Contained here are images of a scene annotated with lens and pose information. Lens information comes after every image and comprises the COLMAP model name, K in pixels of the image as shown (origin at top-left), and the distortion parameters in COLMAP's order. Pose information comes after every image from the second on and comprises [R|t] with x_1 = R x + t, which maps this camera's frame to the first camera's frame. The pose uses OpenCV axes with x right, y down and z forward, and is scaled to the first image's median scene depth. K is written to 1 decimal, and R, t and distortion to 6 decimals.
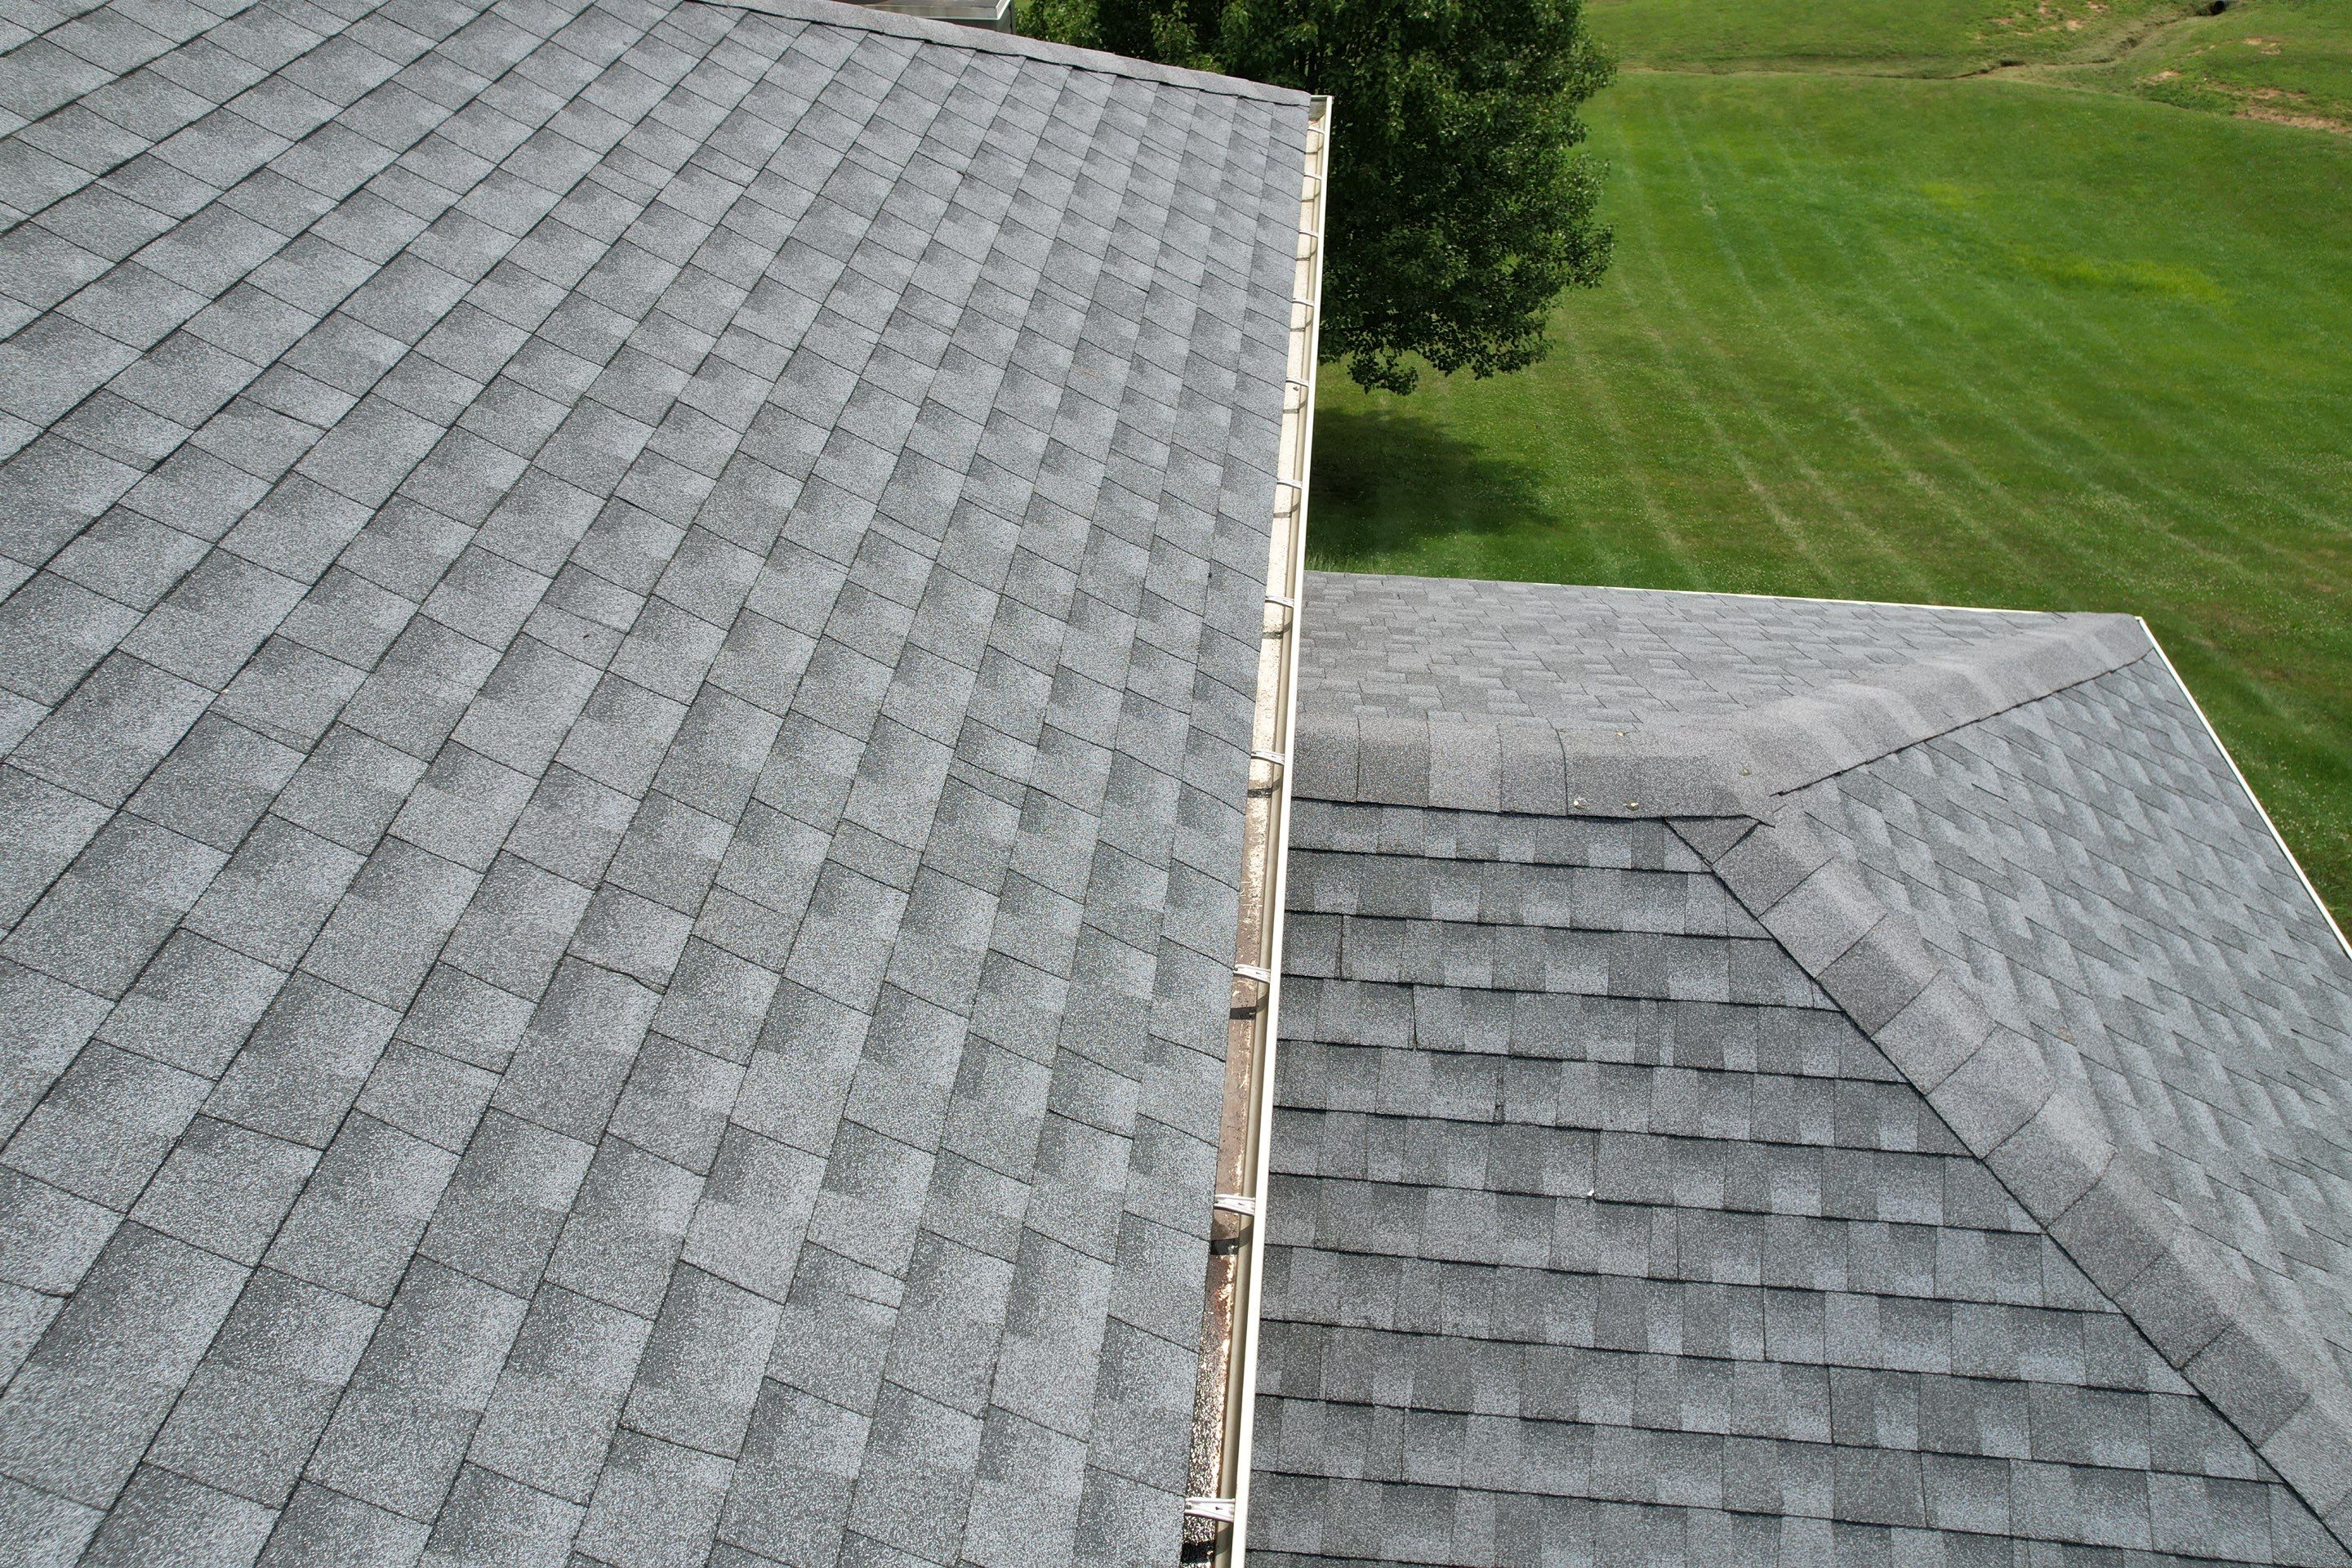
lens RADIAL K [[1502.4, 0, 1172.8], [0, 1502.4, 793.0], [0, 0, 1]] dist [-0.081665, 0.072966]
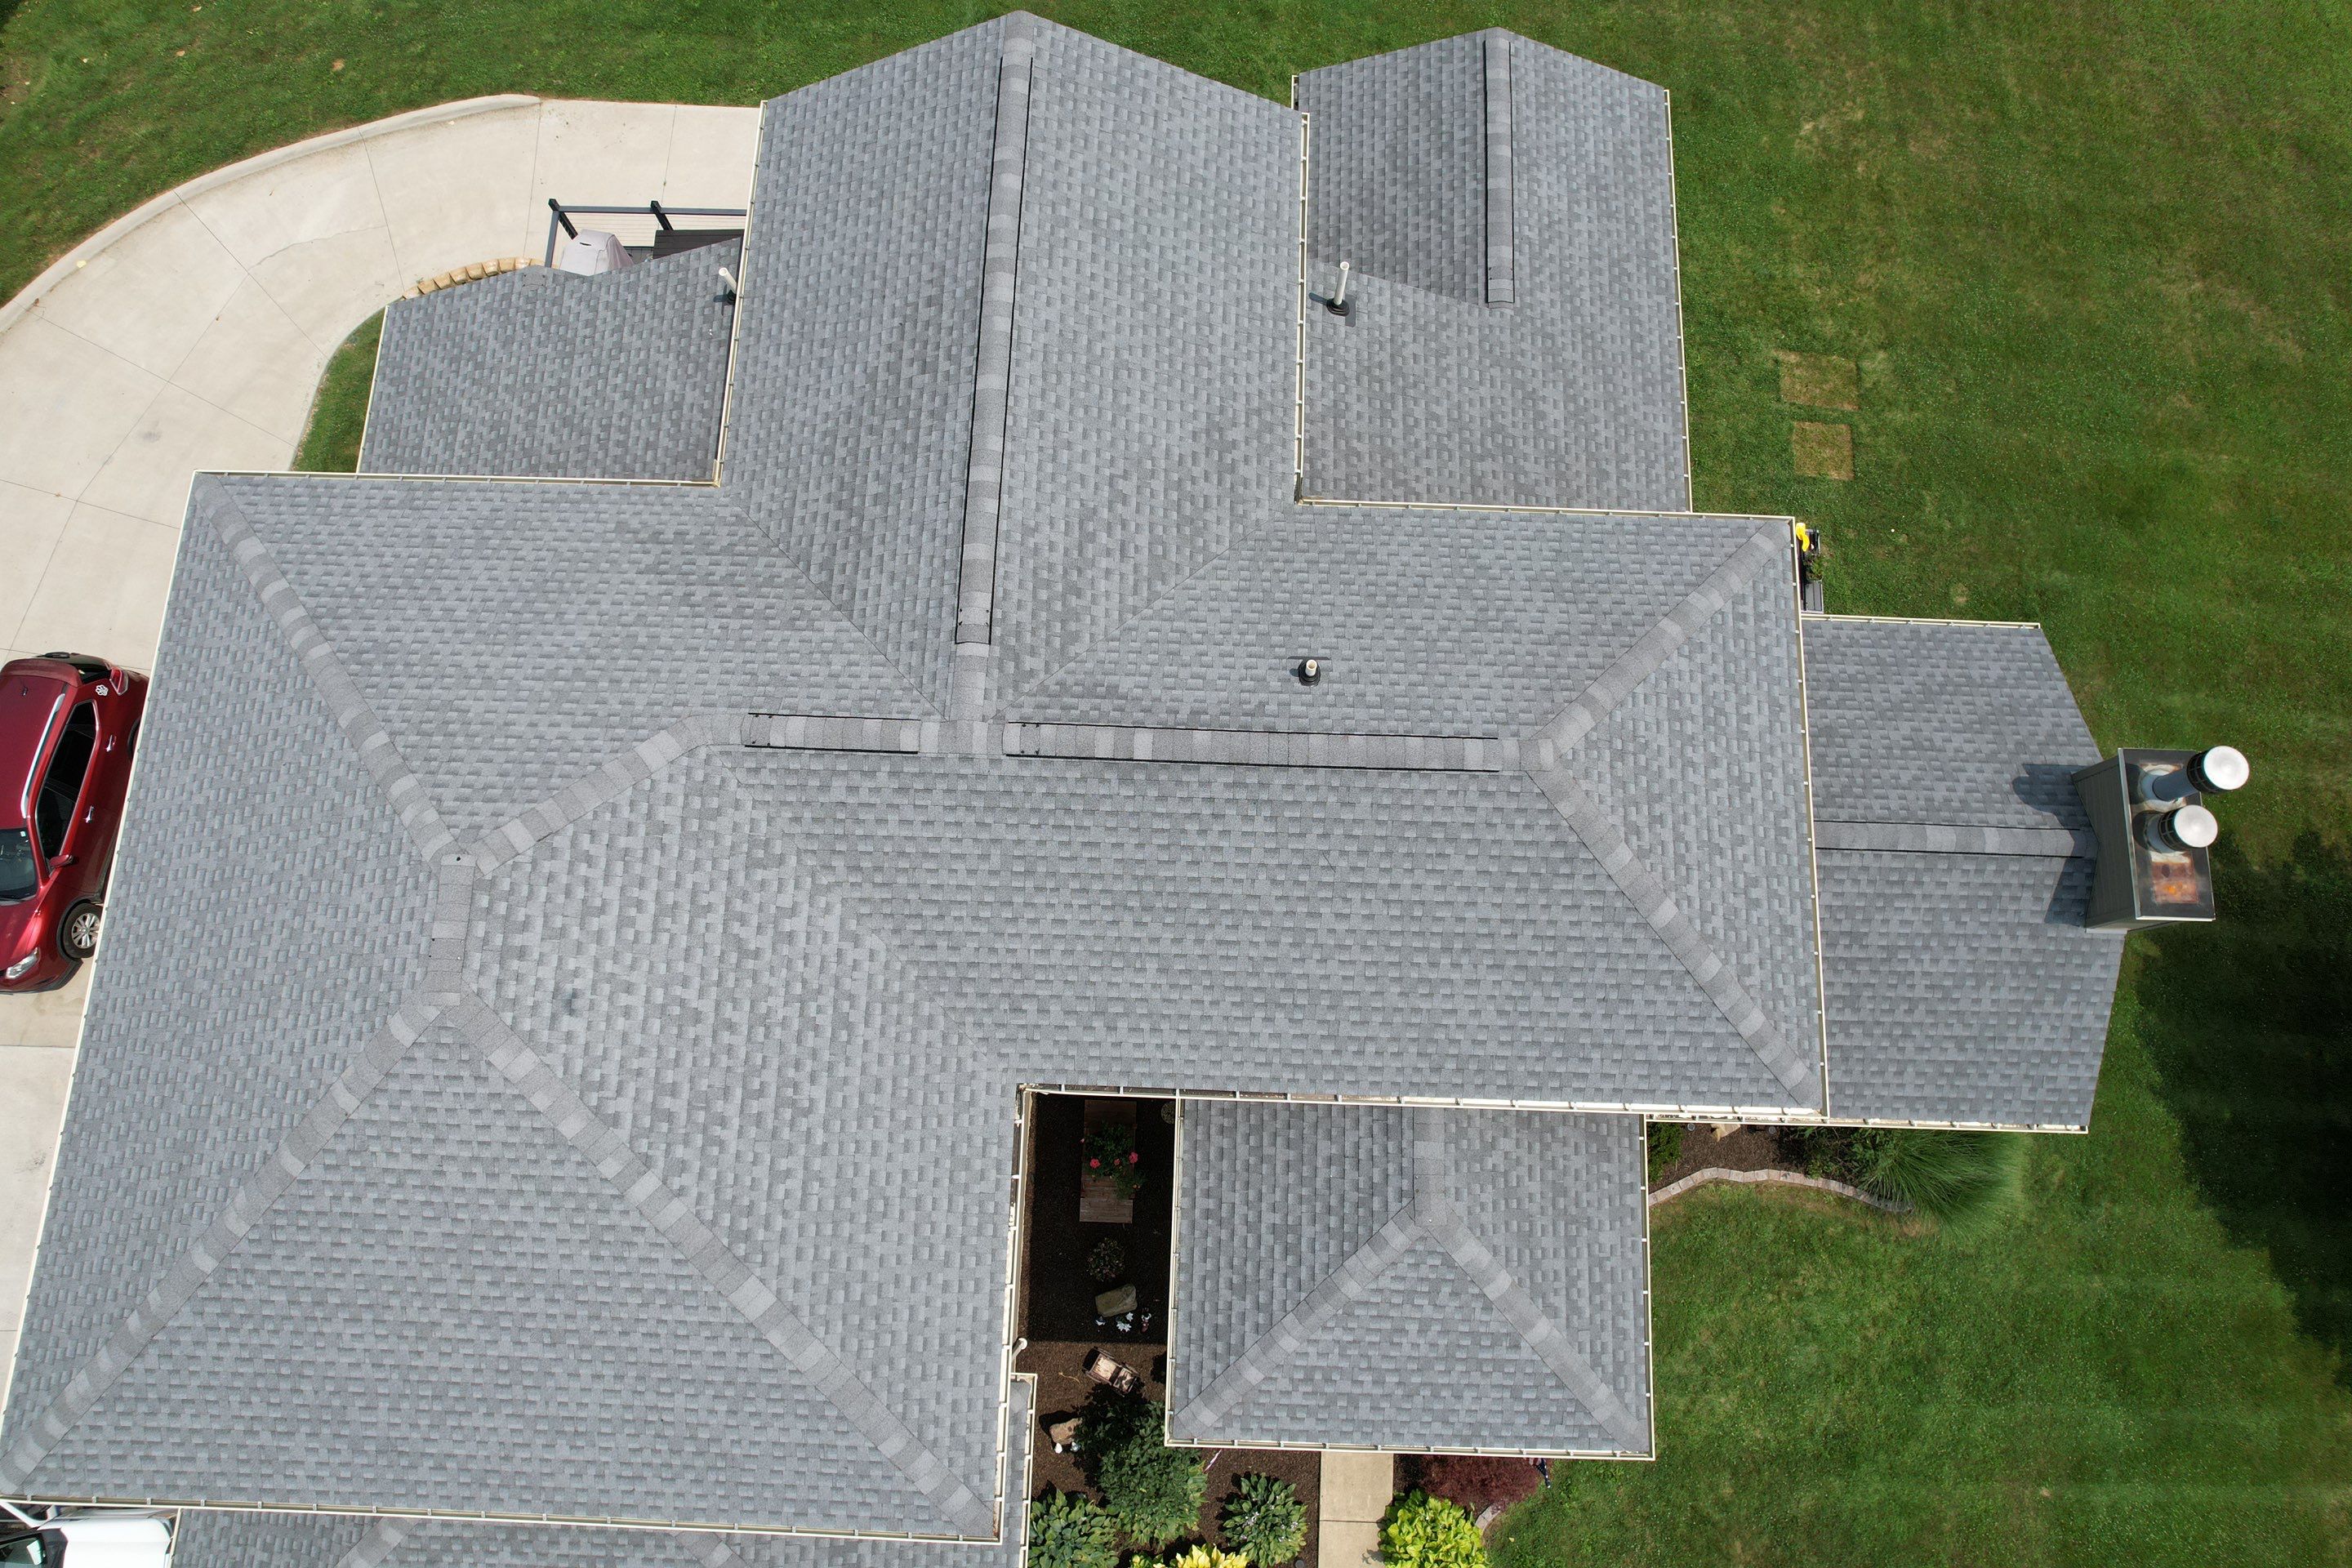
lens RADIAL K [[1502.4, 0, 1172.2], [0, 1502.4, 792.4], [0, 0, 1]] dist [-0.081665, 0.072966]
pose [[0.062991, 0.972860, -0.222654, 0.113174], [-0.682729, 0.204732, 0.701403, -2.707743], [0.727951, 0.107830, 0.677097, -2.465282]]
